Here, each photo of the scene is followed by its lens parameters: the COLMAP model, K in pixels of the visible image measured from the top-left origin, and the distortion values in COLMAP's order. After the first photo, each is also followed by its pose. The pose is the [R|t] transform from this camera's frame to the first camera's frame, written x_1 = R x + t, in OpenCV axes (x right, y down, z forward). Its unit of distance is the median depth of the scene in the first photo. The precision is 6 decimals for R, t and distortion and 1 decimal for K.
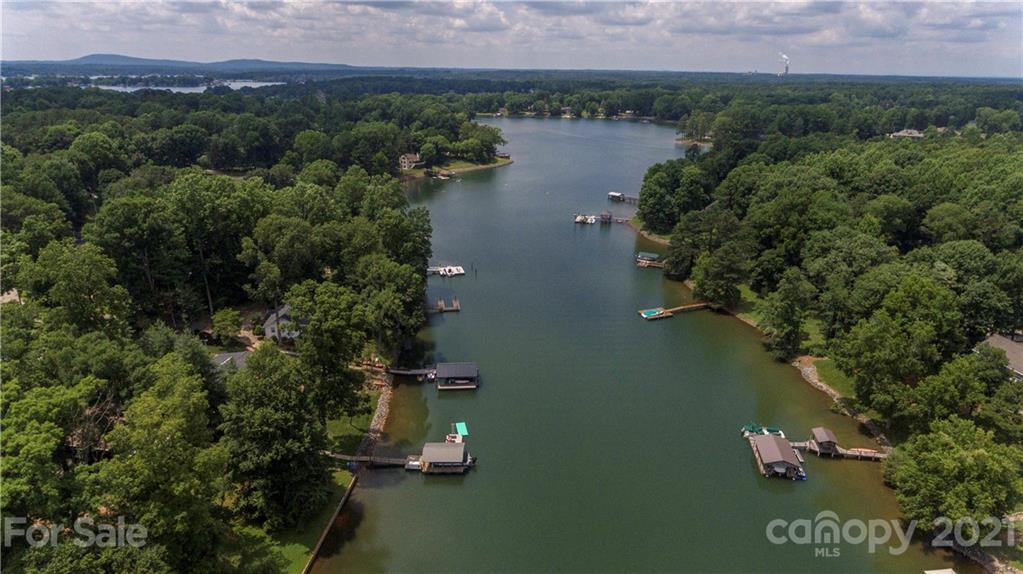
lens RADIAL K [[609.7, 0, 511.5], [0, 609.7, 287.0], [0, 0, 1]] dist [0.000065, 0.001016]
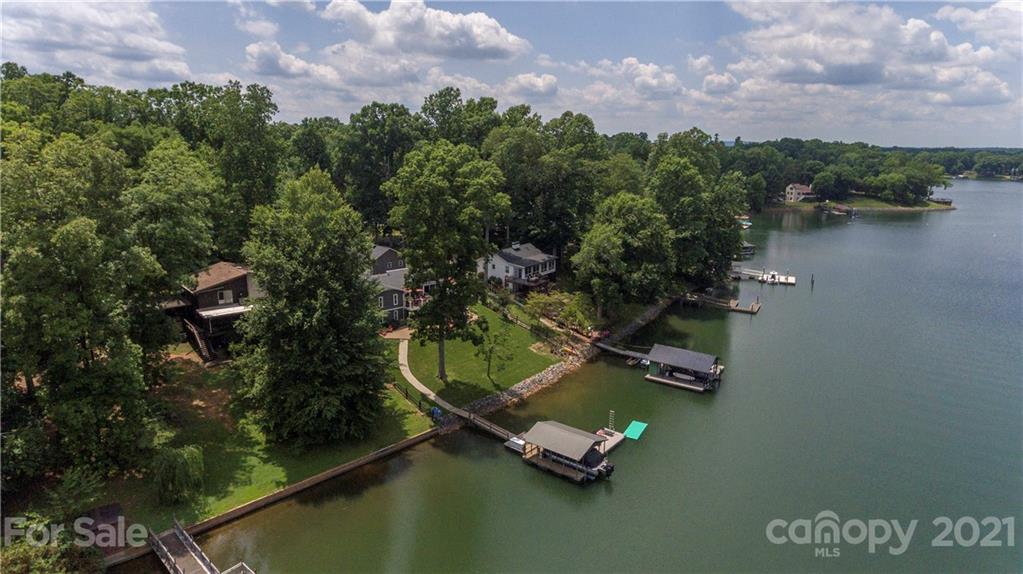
lens RADIAL K [[609.7, 0, 511.5], [0, 609.7, 287.0], [0, 0, 1]] dist [0.000065, 0.001016]
pose [[0.780337, 0.144590, -0.608414, 0.049119], [-0.220317, 0.974090, -0.051080, 0.045197], [0.585264, 0.173903, 0.791974, 0.127651]]
